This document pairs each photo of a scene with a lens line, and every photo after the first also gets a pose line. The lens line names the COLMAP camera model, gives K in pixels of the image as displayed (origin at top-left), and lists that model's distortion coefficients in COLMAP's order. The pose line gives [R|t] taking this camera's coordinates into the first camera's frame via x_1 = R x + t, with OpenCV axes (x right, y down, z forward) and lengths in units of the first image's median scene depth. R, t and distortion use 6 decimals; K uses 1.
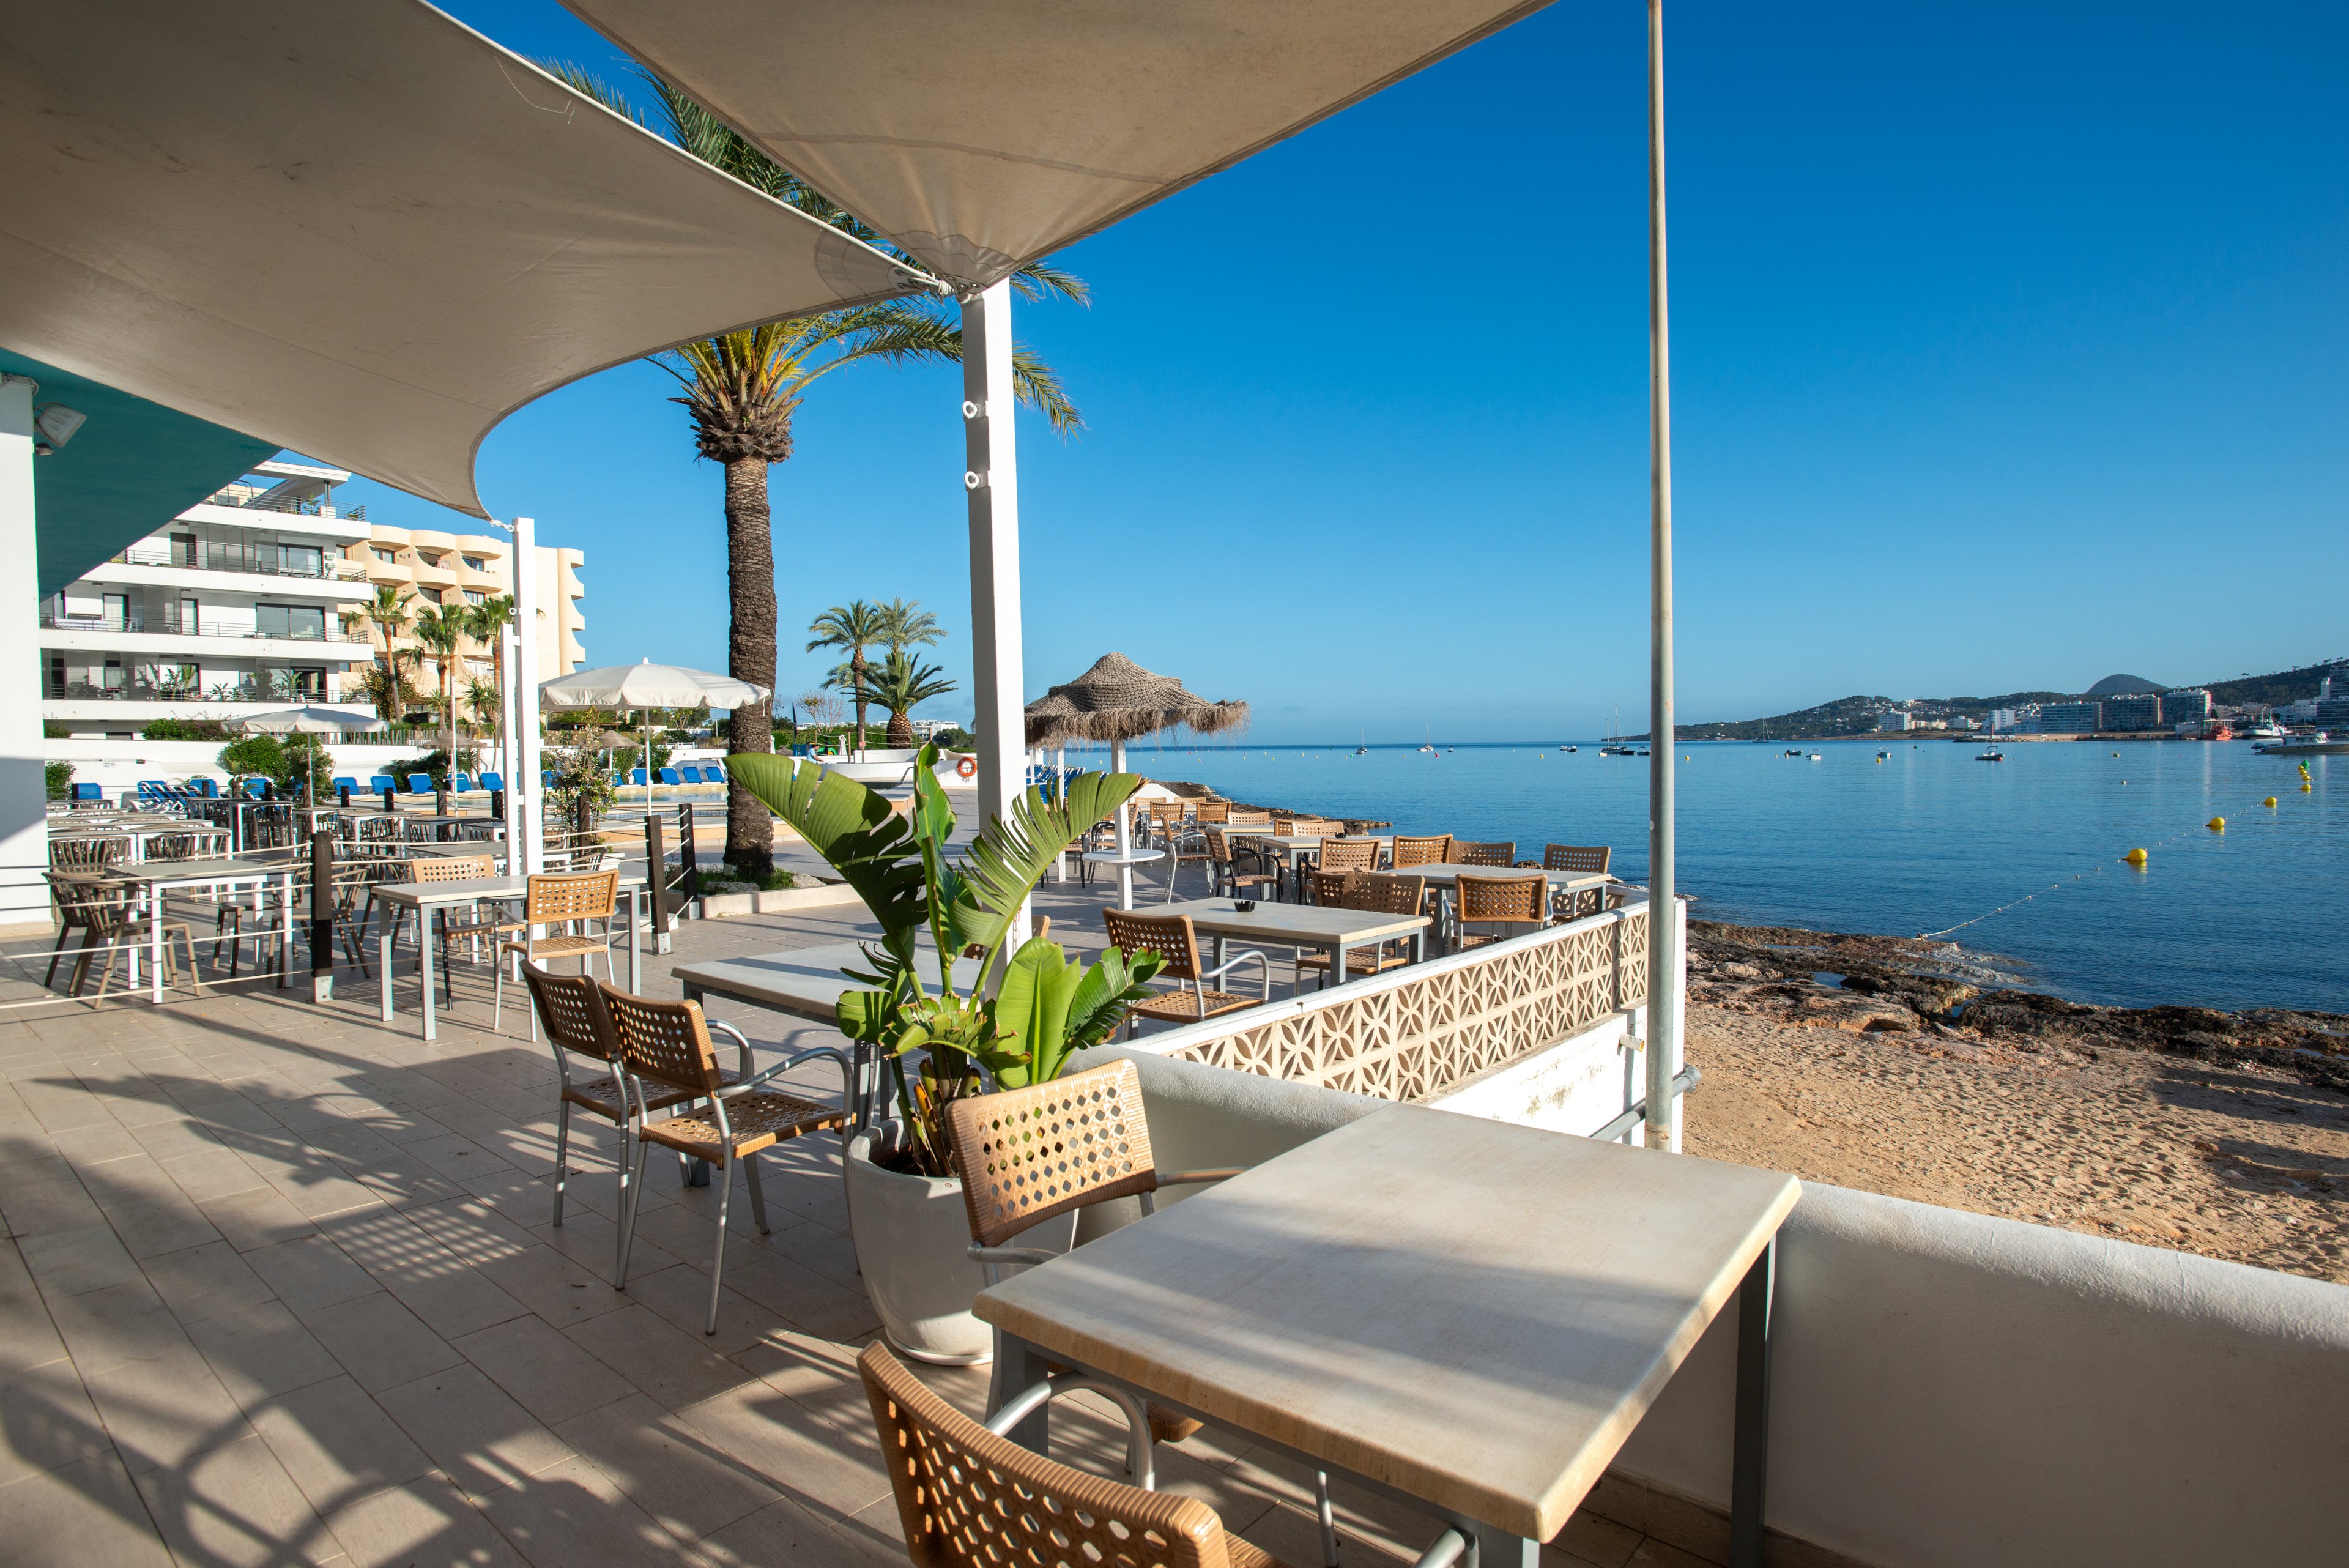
lens RADIAL K [[1294.5, 0, 1211.3], [0, 1294.5, 810.1], [0, 0, 1]] dist [-0.035233, 0.010604]
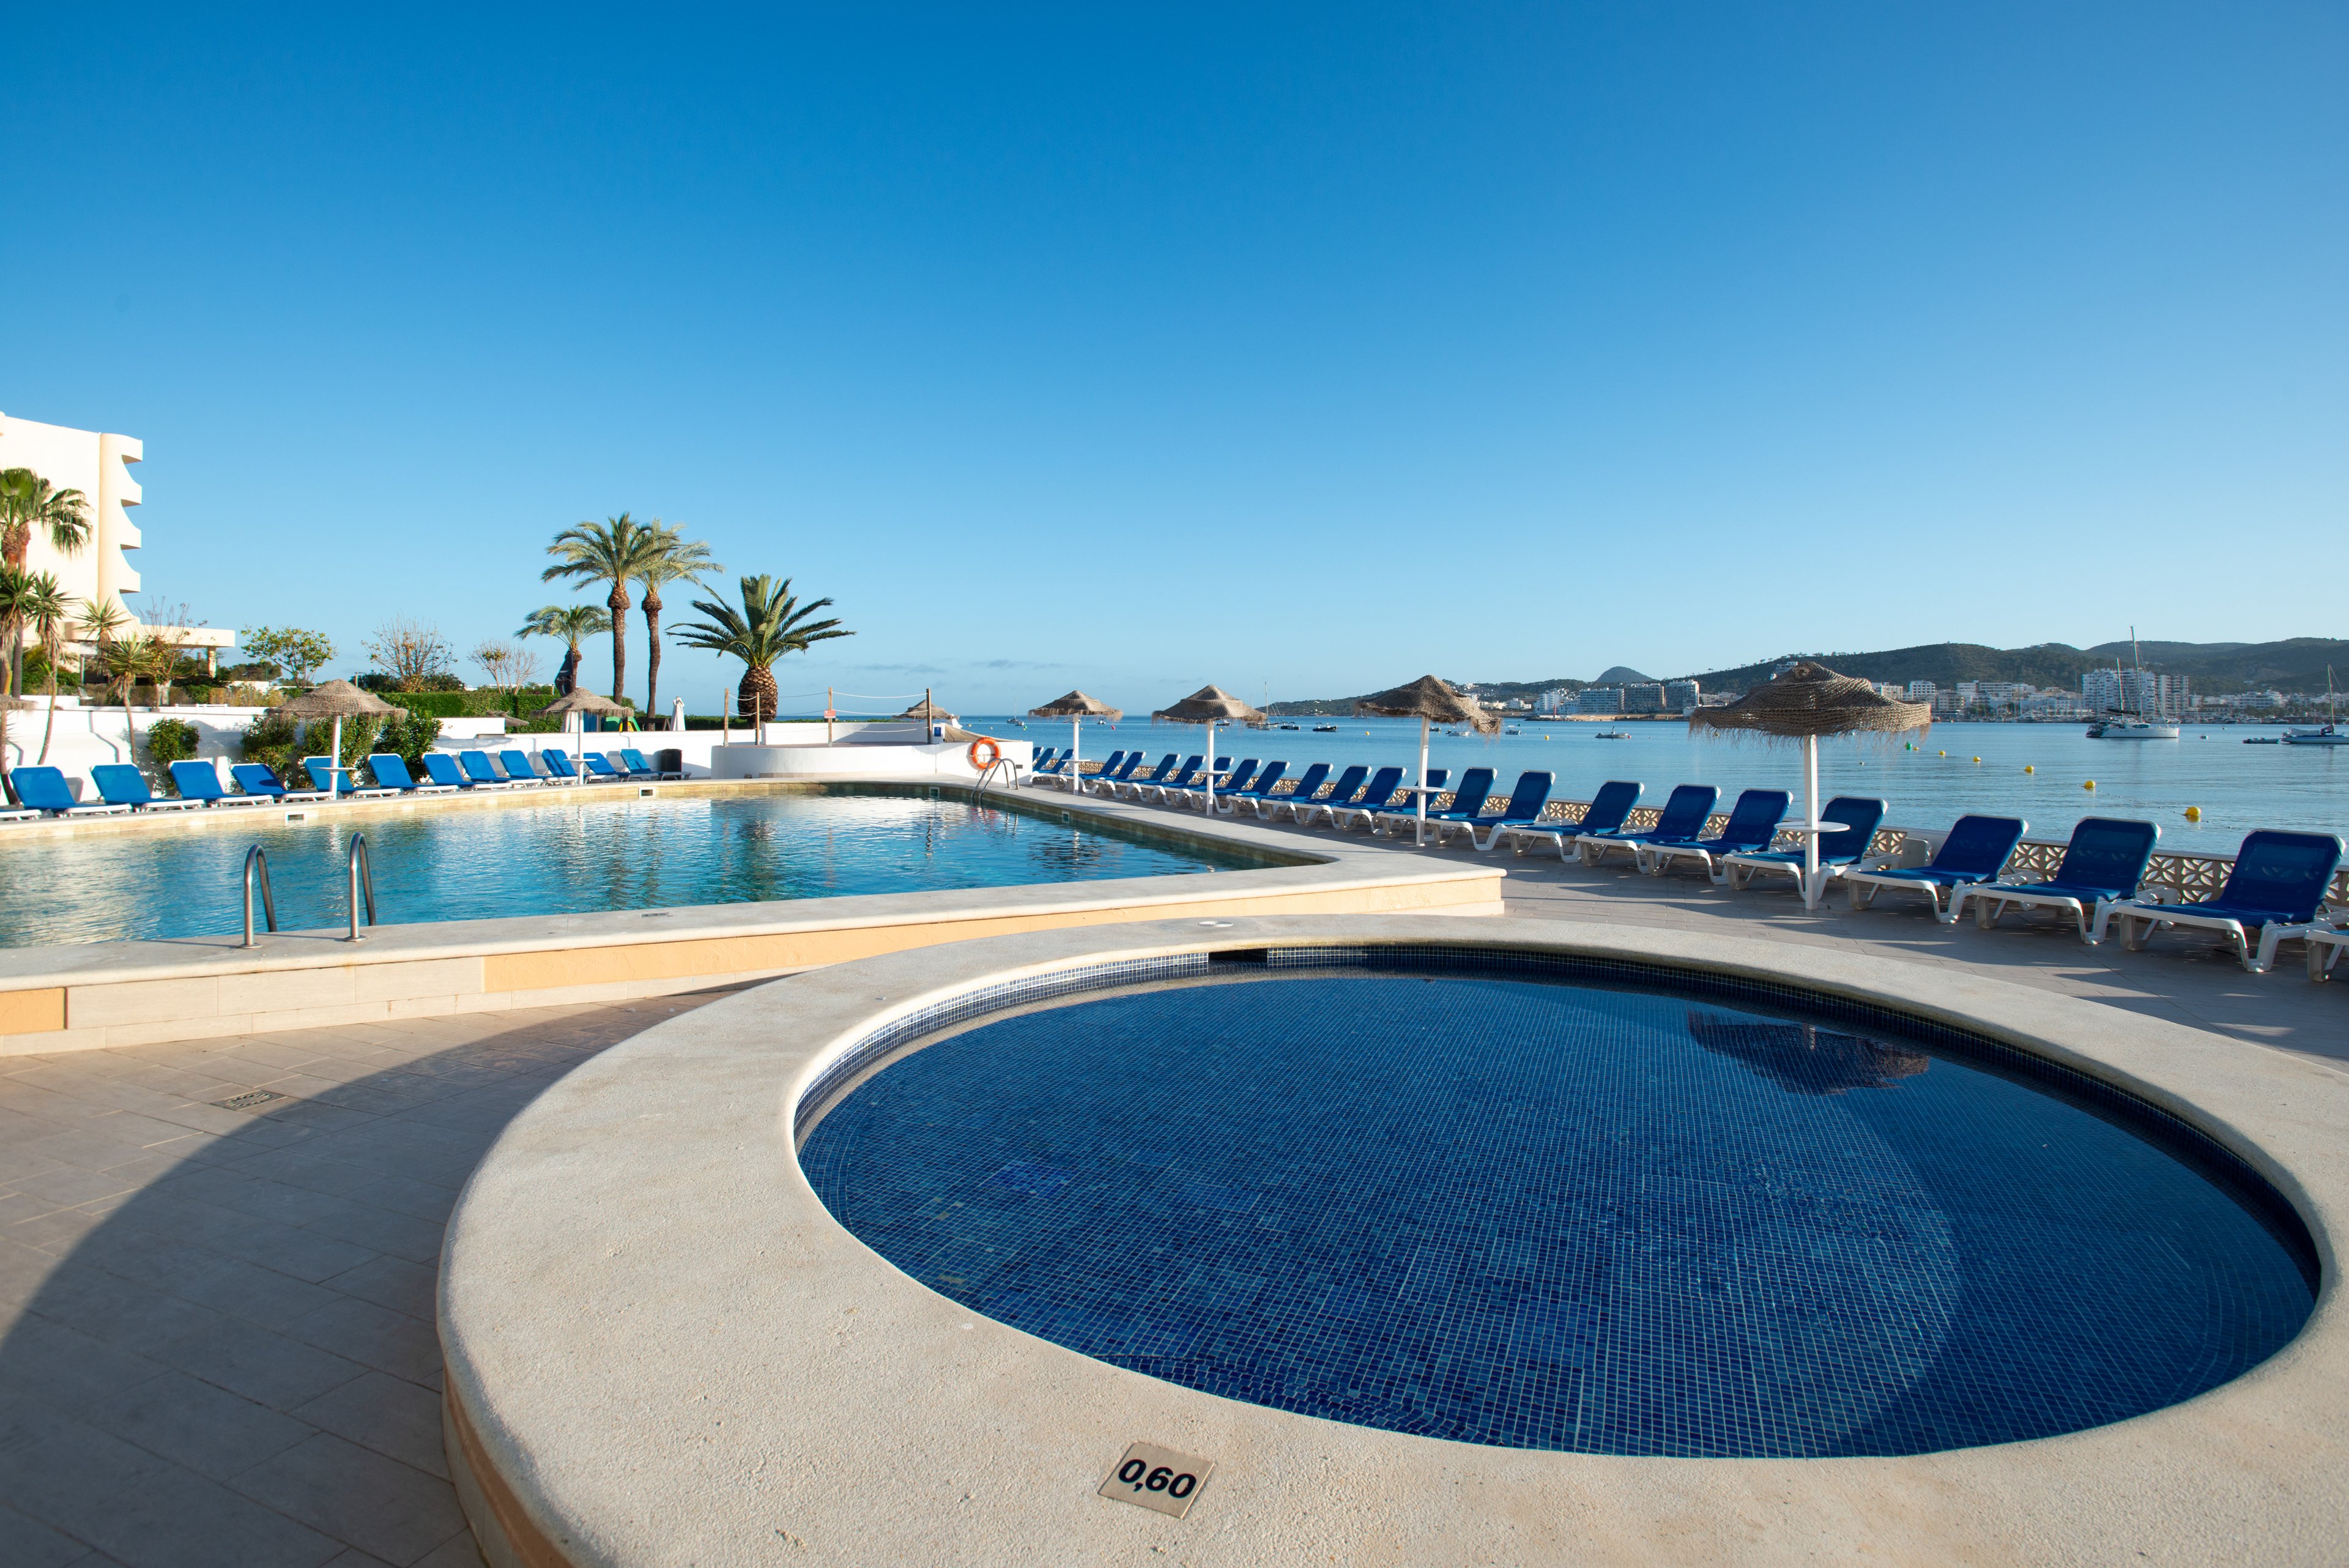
lens RADIAL K [[1185.8, 0, 1200.3], [0, 1185.8, 738.2], [0, 0, 1]] dist [-0.035495, 0.007767]
pose [[0.951080, 0.007829, 0.308847, -0.161030], [0.002056, 0.999496, -0.031666, -0.013954], [-0.308939, 0.030752, 0.950585, 0.263681]]
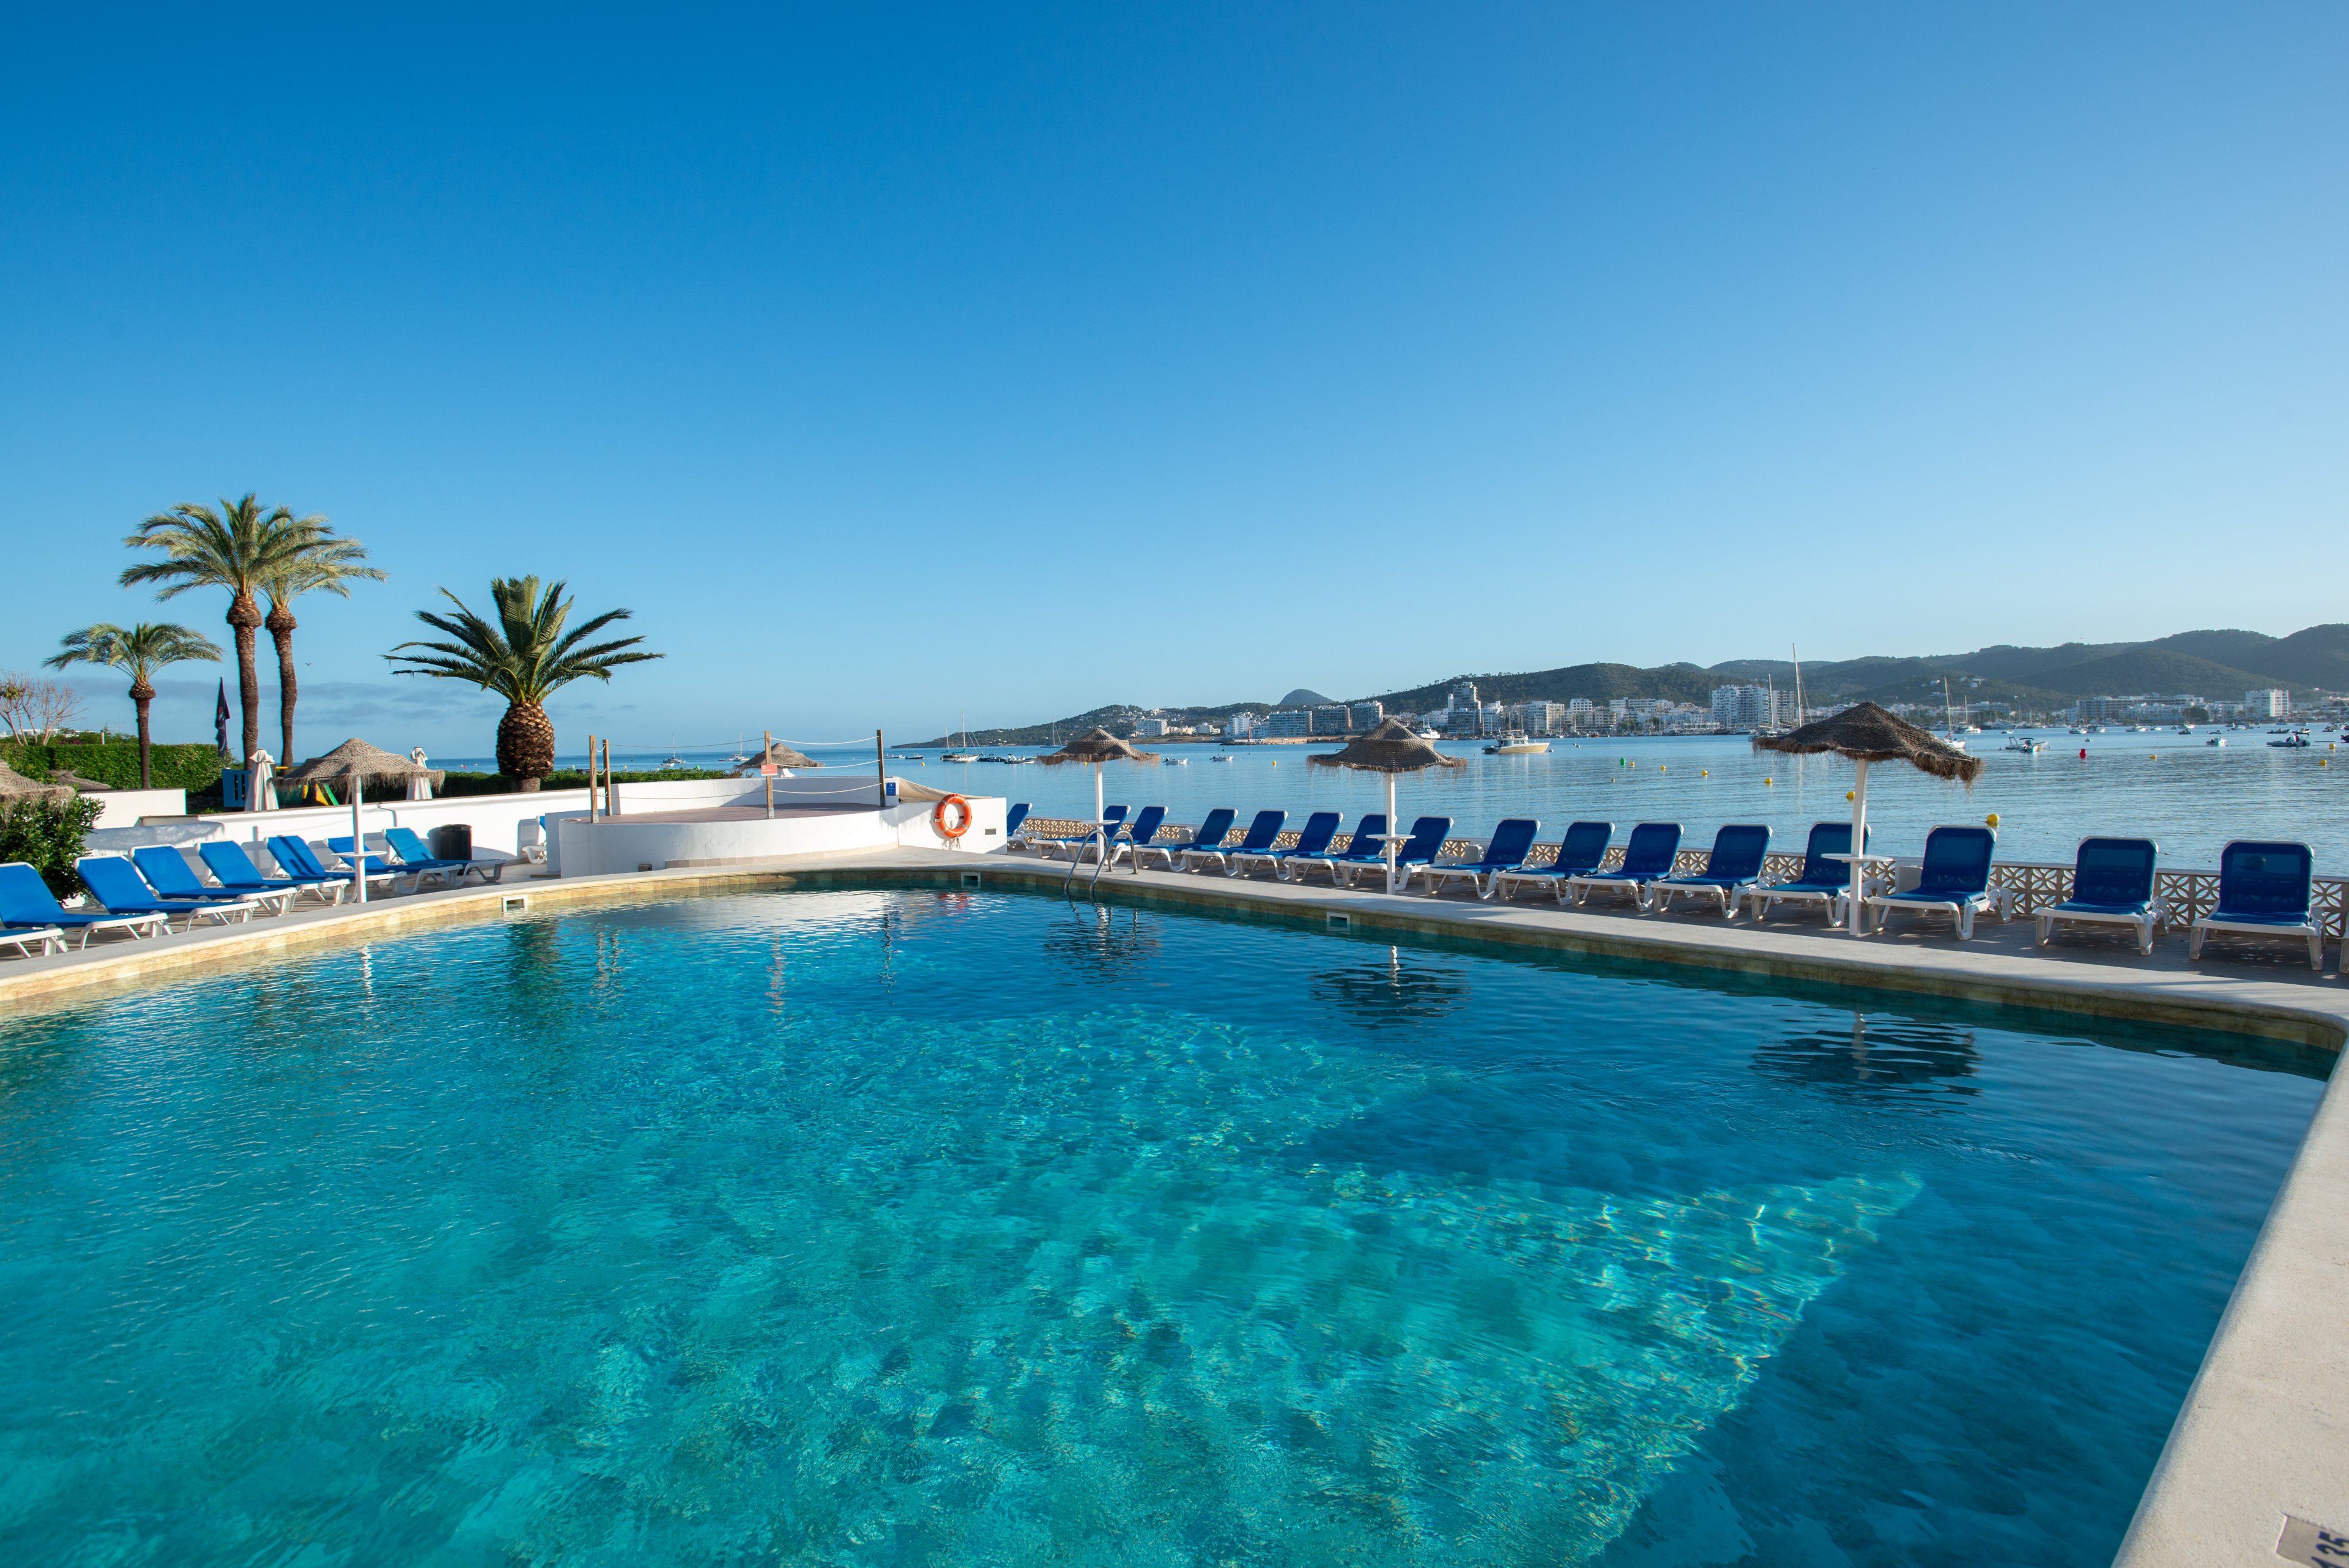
lens RADIAL K [[1237.4, 0, 1172.7], [0, 1237.4, 784.1], [0, 0, 1]] dist [-0.035139, 0.018819]
pose [[0.845166, -0.025151, 0.533912, -0.214062], [0.038308, 0.999174, -0.013572, -0.021836], [-0.533129, 0.031924, 0.845431, 0.363104]]
